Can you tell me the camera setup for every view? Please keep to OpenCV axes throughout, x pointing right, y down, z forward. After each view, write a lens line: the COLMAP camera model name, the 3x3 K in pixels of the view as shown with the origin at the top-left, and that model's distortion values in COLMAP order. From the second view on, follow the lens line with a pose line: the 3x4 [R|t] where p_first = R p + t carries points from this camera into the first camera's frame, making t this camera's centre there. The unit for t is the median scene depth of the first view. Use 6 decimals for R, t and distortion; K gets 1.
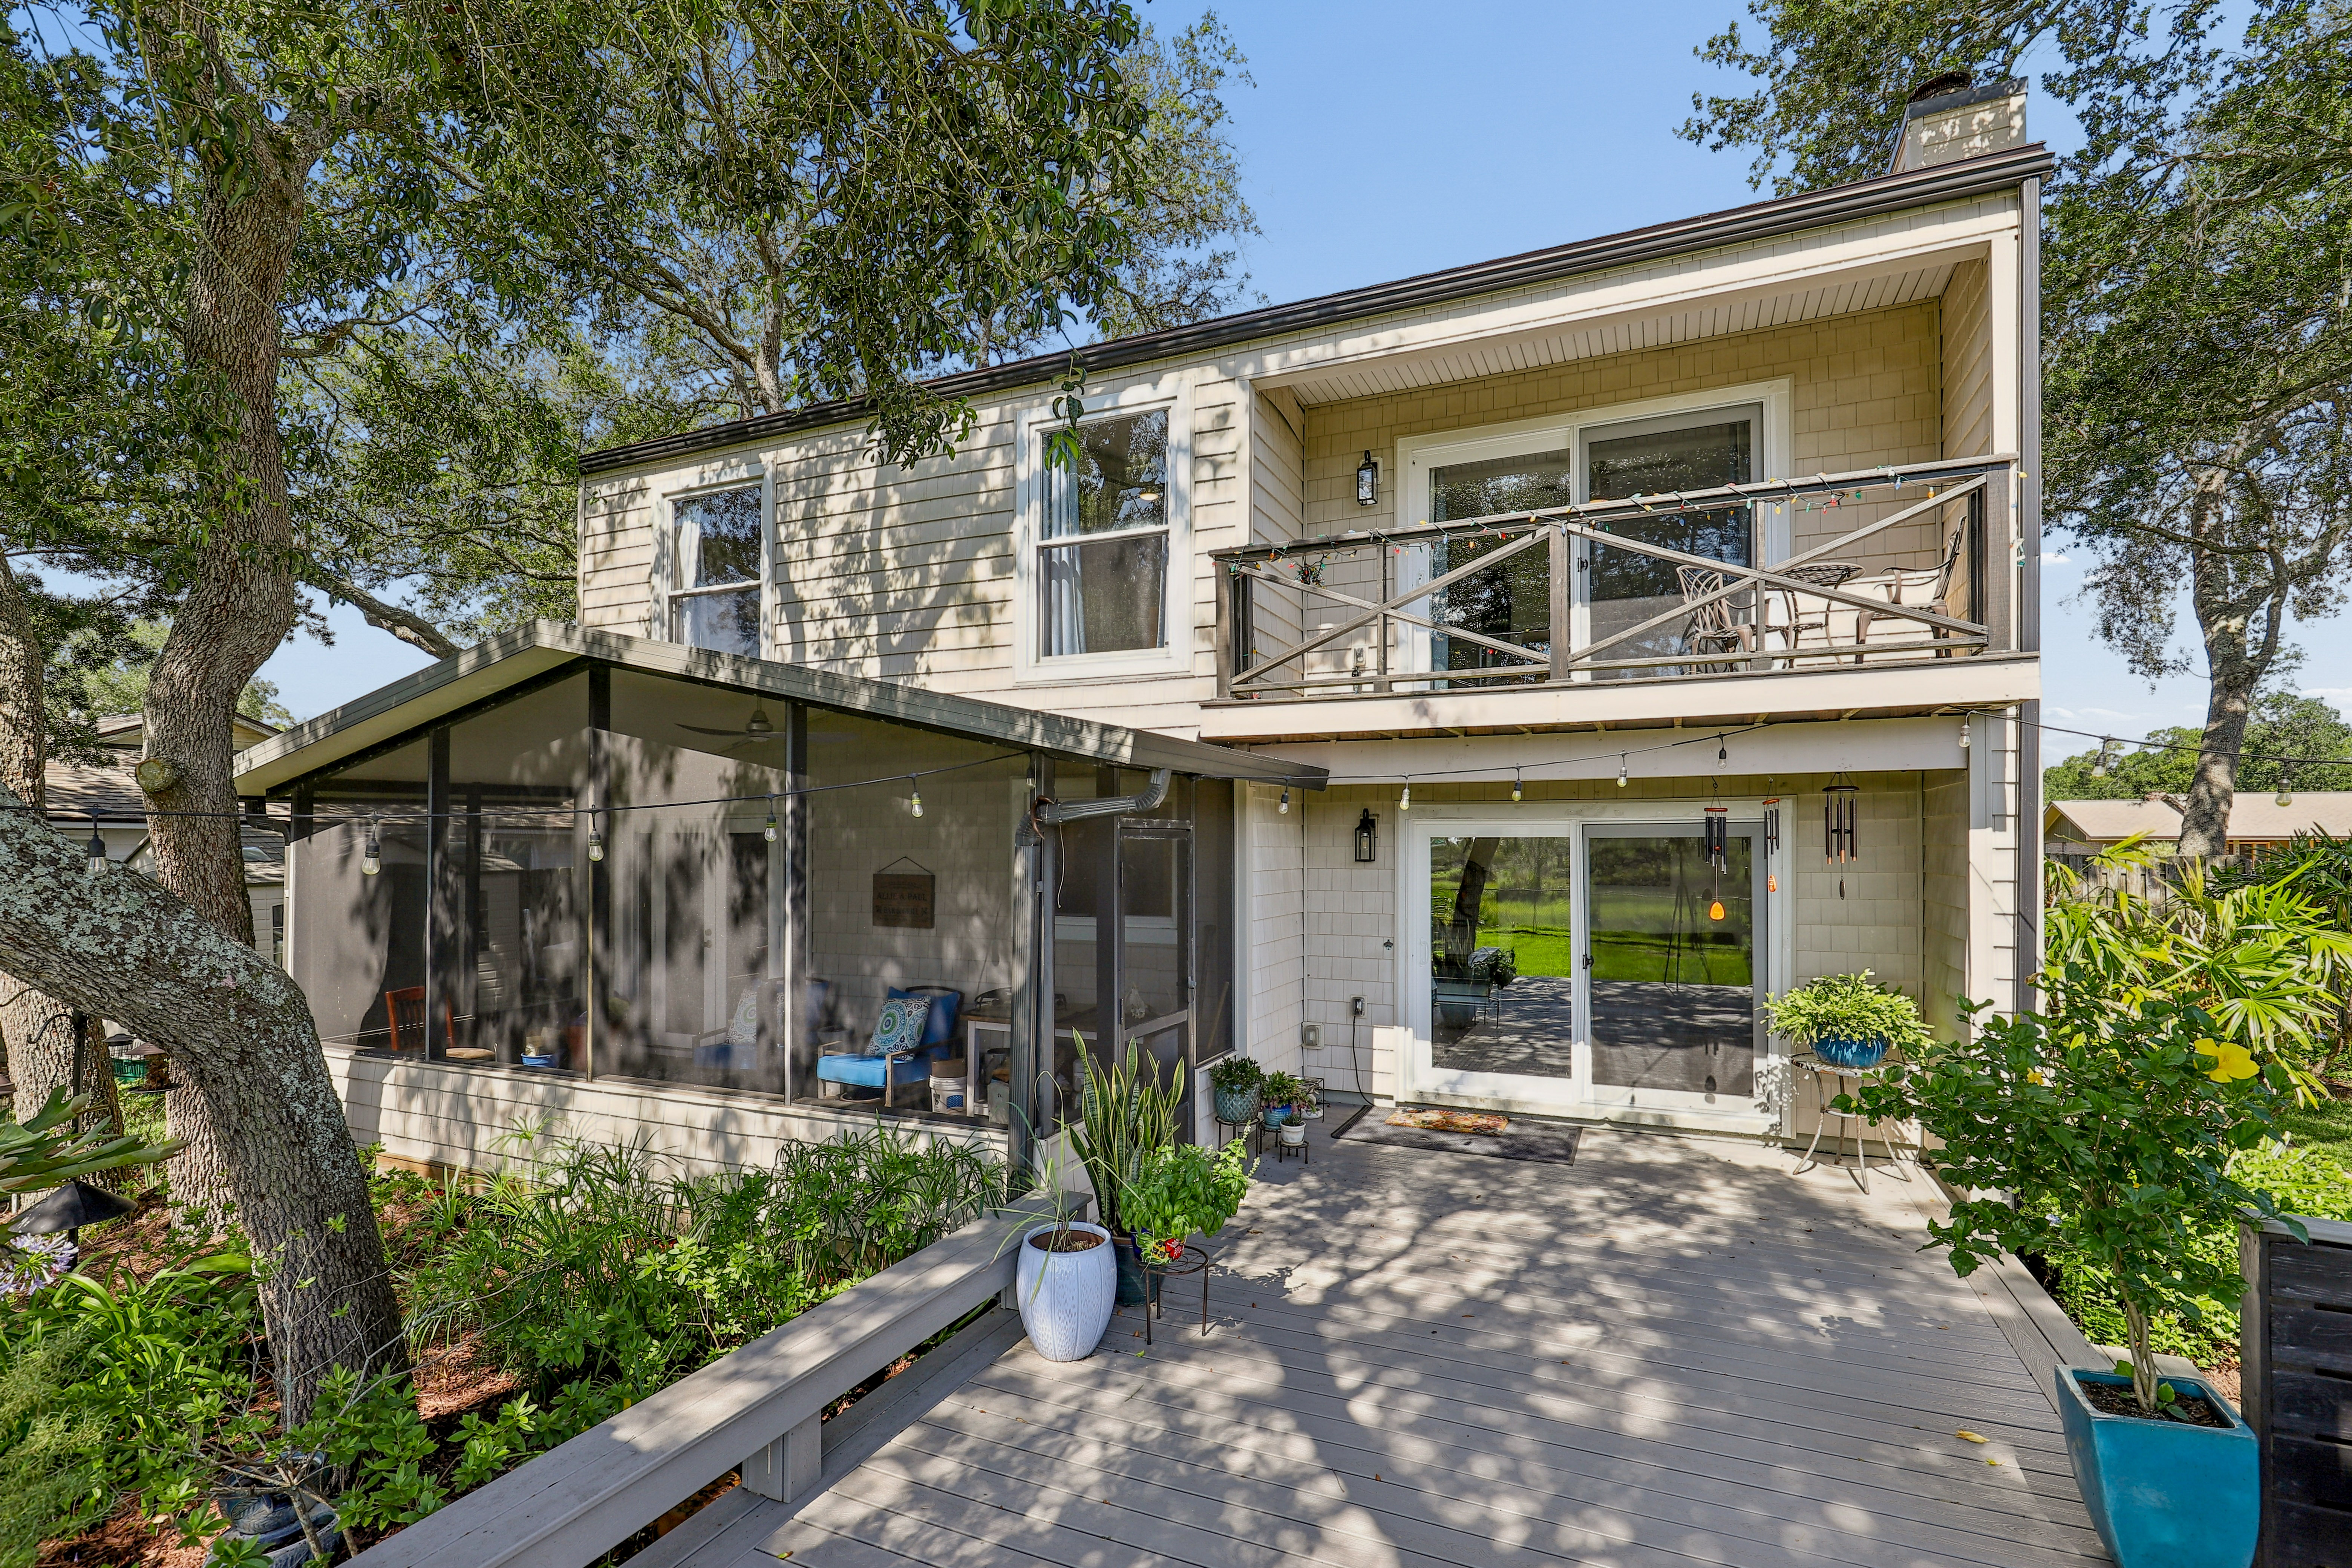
lens RADIAL K [[1075.5, 0, 1195.1], [0, 1075.5, 829.3], [0, 0, 1]] dist [-0.001572, -0.000574]
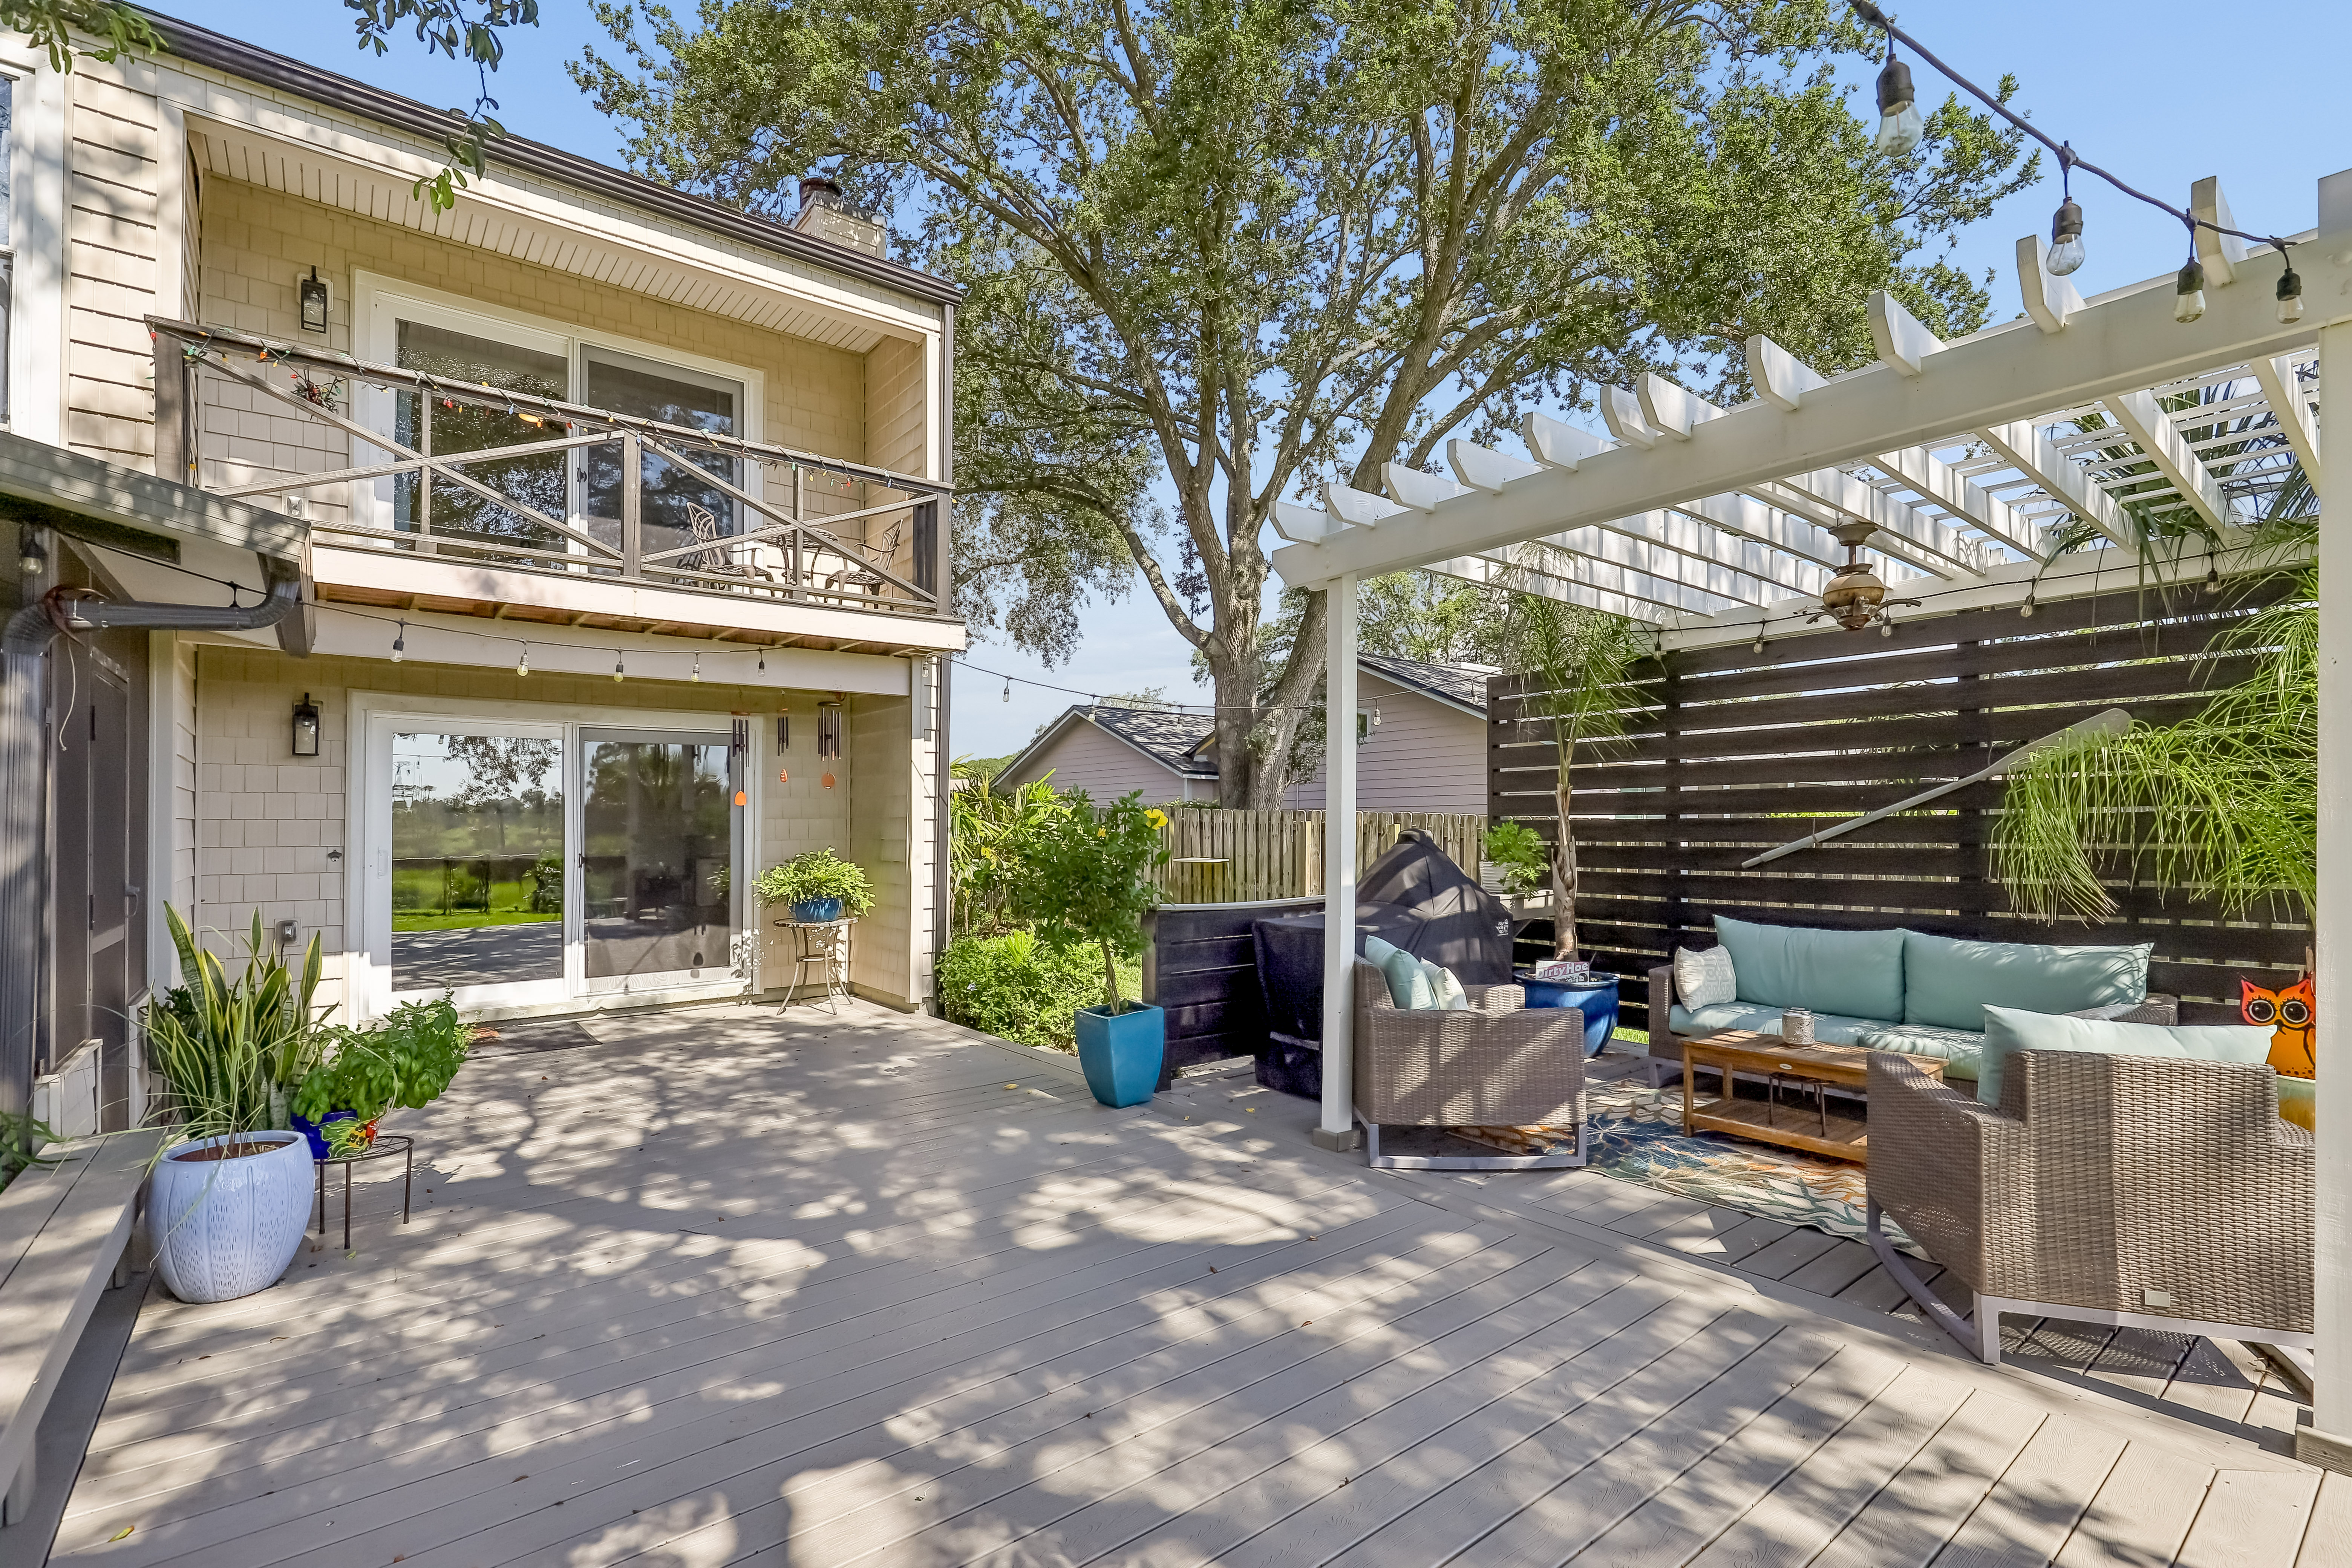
lens RADIAL K [[1067.4, 0, 1187.8], [0, 1067.4, 789.4], [0, 0, 1]] dist [0.002602, -0.000016]
pose [[0.462887, 0.019633, 0.886200, -0.331805], [-0.011500, 0.999804, -0.016143, 0.079049], [-0.886343, -0.002719, 0.463022, 0.018301]]
